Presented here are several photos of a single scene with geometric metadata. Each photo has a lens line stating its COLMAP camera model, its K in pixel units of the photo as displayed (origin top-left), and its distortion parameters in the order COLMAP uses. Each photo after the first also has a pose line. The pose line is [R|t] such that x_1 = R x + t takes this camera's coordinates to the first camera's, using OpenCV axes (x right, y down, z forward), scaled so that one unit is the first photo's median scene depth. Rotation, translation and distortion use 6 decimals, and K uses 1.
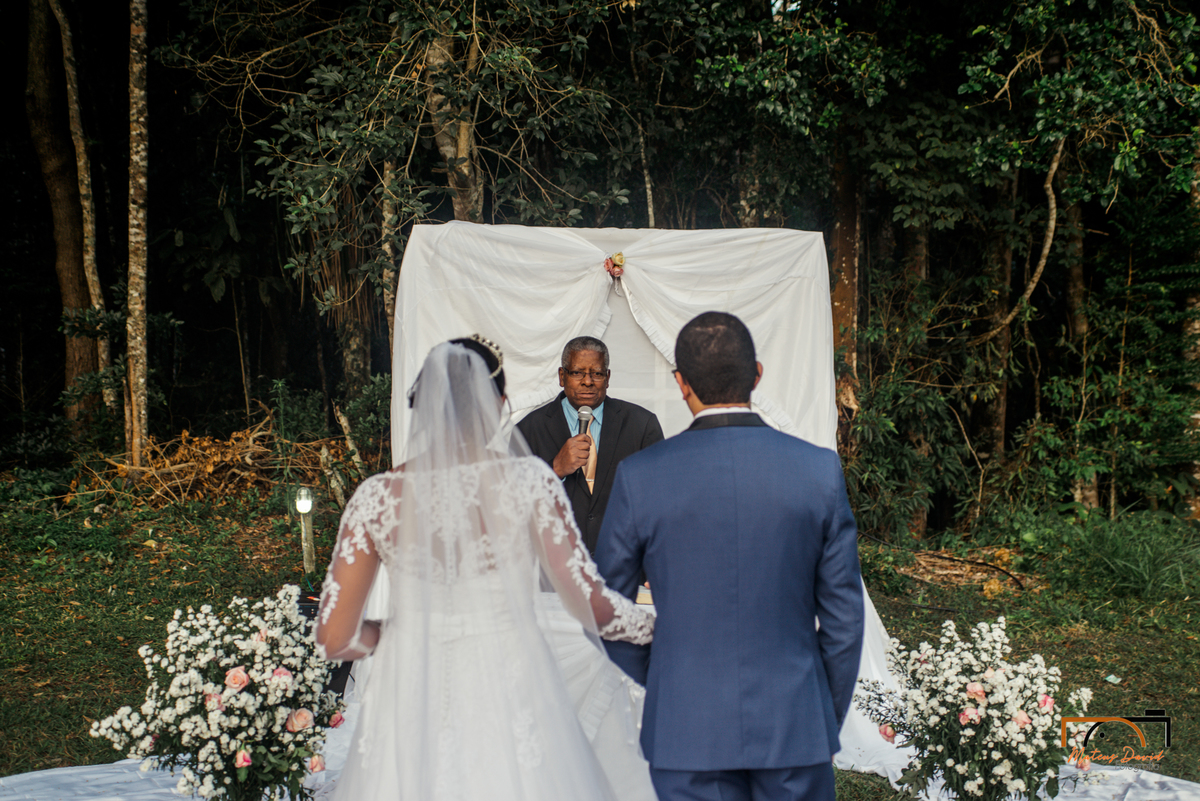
lens RADIAL K [[1801.1, 0, 603.4], [0, 1801.1, 400.7], [0, 0, 1]] dist [0.353002, 0.000000]
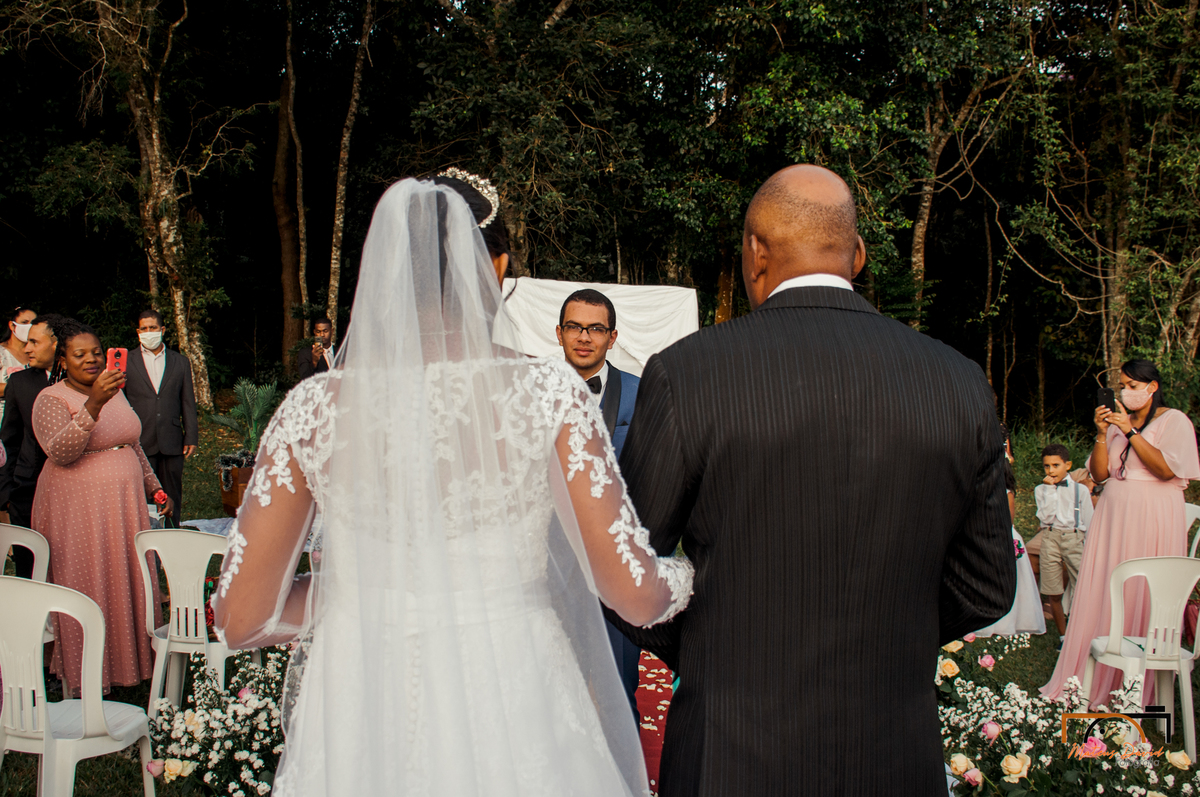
lens RADIAL K [[1687.0, 0, 601.2], [0, 1687.0, 394.0], [0, 0, 1]] dist [0.019856, 0.000000]
pose [[0.999168, 0.039498, 0.010190, -0.003560], [-0.039622, 0.999140, 0.012229, 0.007315], [-0.009698, -0.012622, 0.999873, -0.667089]]
